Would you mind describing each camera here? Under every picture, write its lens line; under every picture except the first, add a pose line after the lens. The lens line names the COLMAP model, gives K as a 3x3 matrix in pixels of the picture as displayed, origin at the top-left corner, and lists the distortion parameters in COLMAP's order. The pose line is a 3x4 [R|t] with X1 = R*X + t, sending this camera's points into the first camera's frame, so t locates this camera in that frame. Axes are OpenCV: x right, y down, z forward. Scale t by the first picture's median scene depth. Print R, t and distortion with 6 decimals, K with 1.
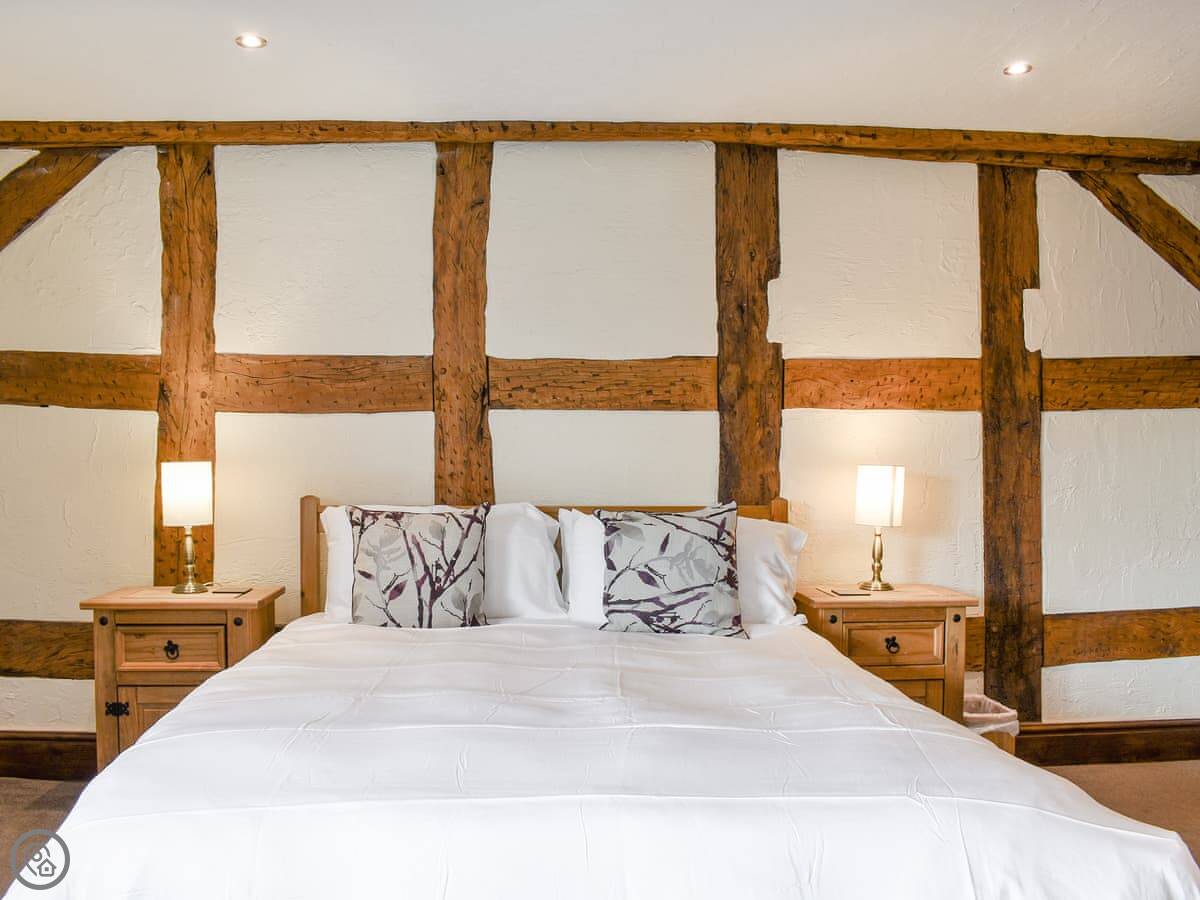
lens RADIAL K [[1091.2, 0, 600.1], [0, 1091.2, 487.3], [0, 0, 1]] dist [-0.080519, -0.005161]
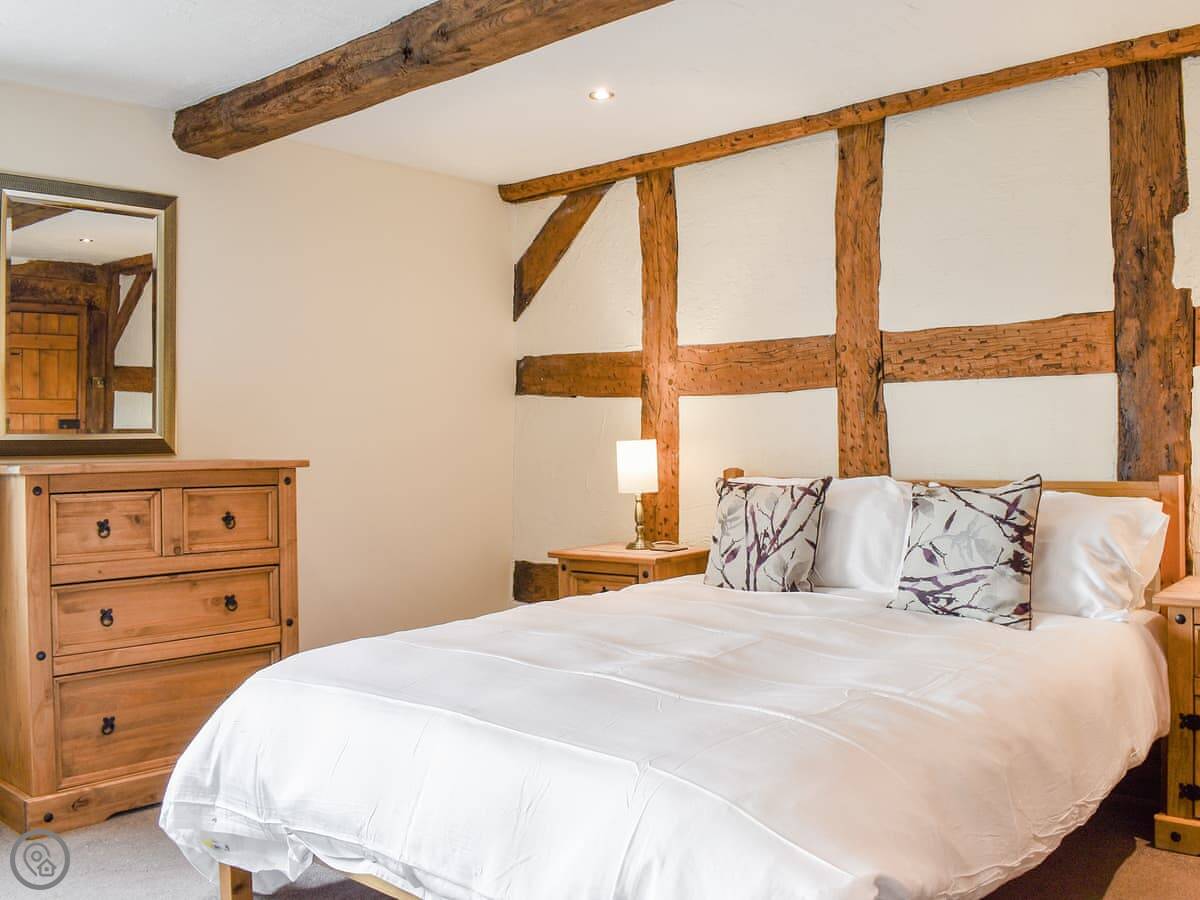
lens RADIAL K [[1102.6, 0, 593.1], [0, 1102.6, 451.6], [0, 0, 1]] dist [-0.086109, 0.001227]
pose [[0.711899, -0.006716, -0.702250, 0.419640], [0.006208, 0.999975, -0.003271, -0.006366], [0.702254, -0.002031, 0.711923, 0.085719]]
